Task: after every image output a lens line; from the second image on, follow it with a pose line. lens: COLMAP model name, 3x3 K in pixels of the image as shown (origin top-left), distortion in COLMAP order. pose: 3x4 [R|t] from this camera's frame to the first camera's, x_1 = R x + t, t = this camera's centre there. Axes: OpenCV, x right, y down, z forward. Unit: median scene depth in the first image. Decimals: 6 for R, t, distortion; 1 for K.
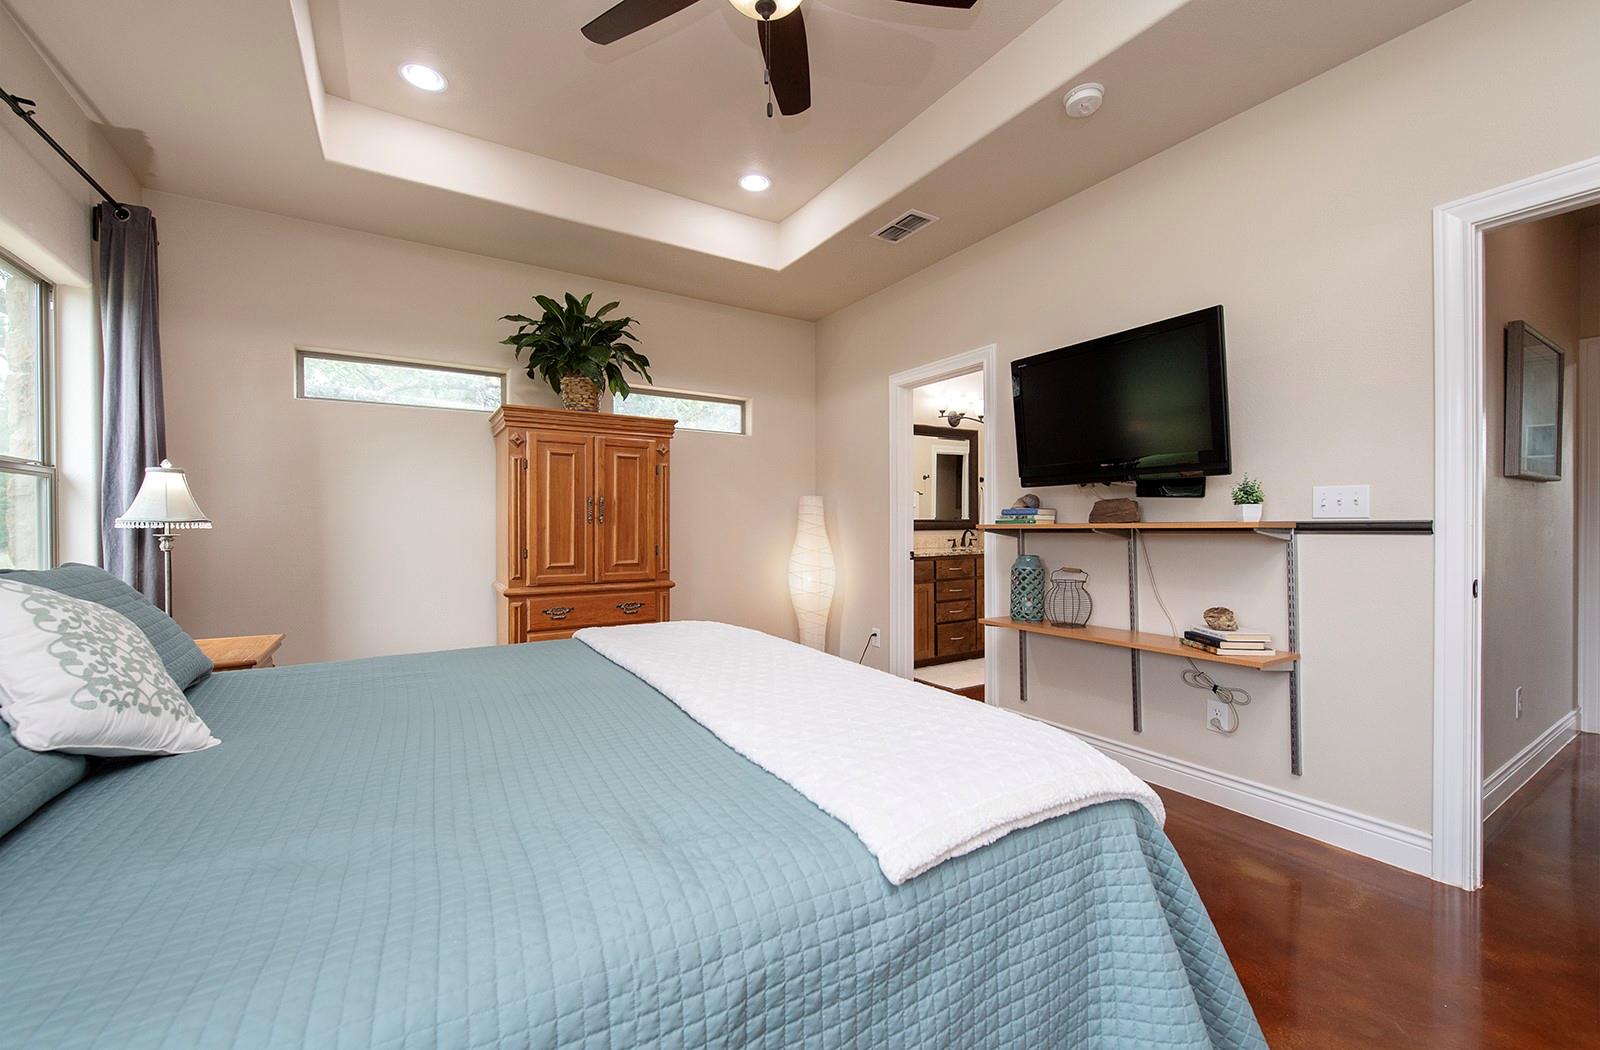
lens RADIAL K [[640.9, 0, 803.3], [0, 640.9, 525.8], [0, 0, 1]] dist [0.001017, -0.000103]
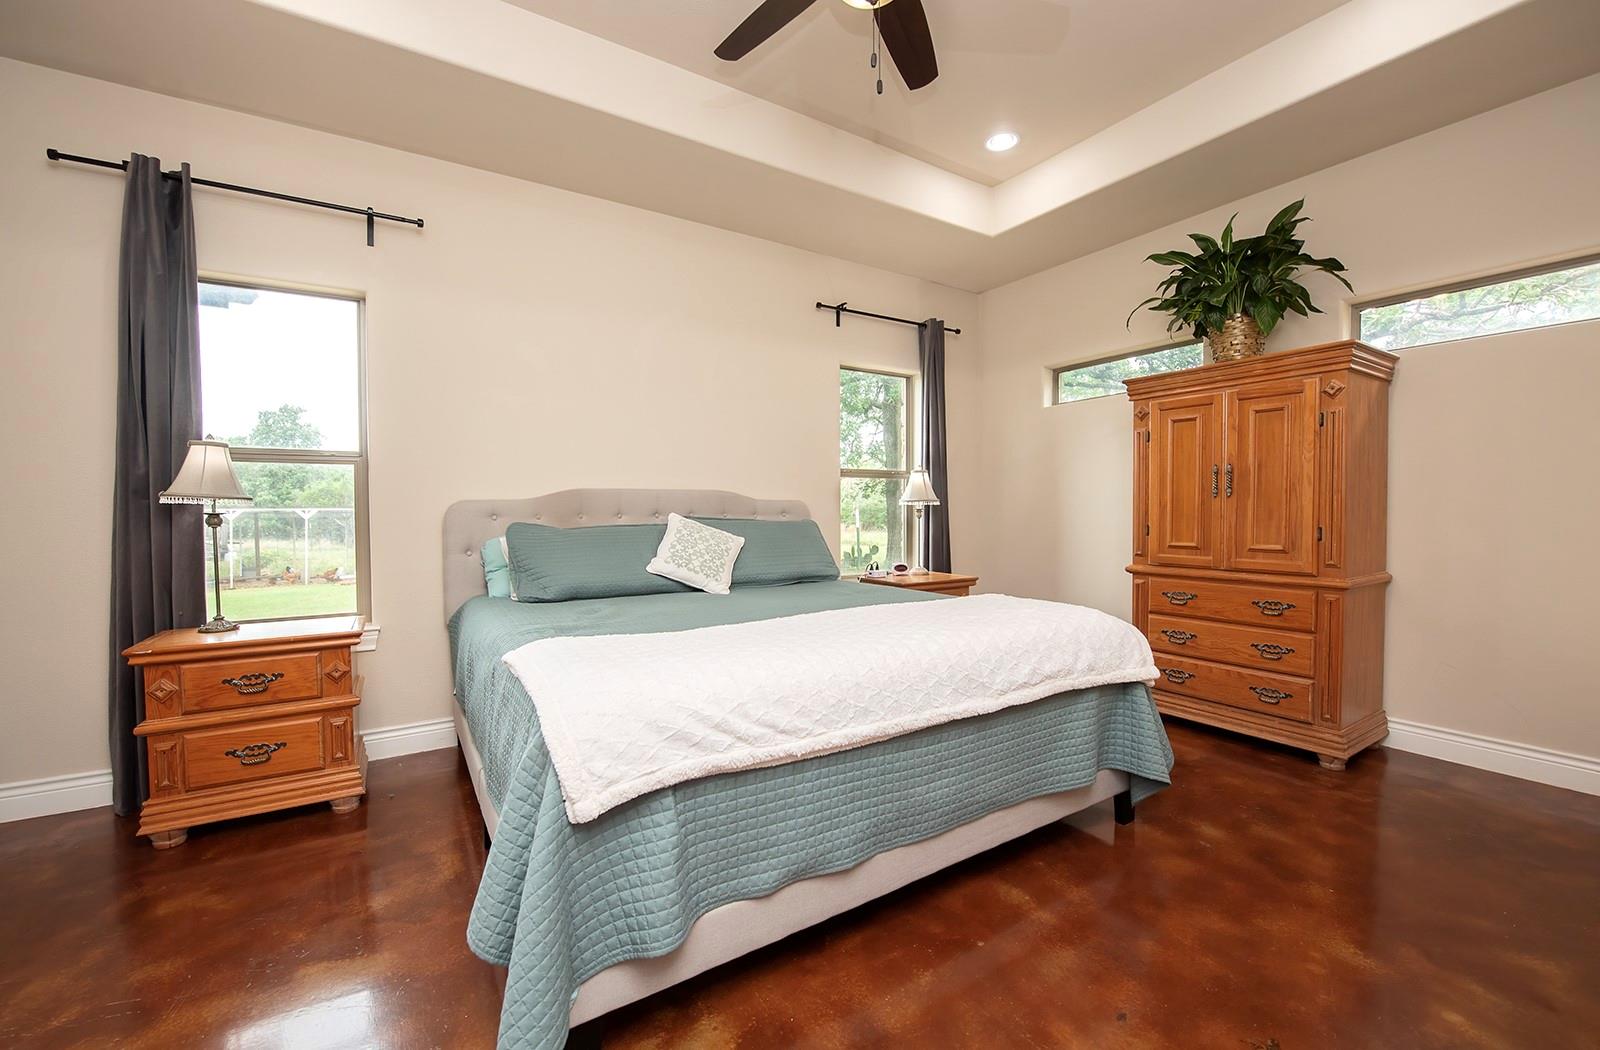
lens RADIAL K [[640.9, 0, 797.5], [0, 640.9, 525.1], [0, 0, 1]] dist [0.001017, -0.000103]
pose [[0.000473, 0.023576, -0.999722, 0.523487], [-0.000004, 0.999722, 0.023576, 0.013147], [1.000000, -0.000007, 0.000473, 0.470773]]
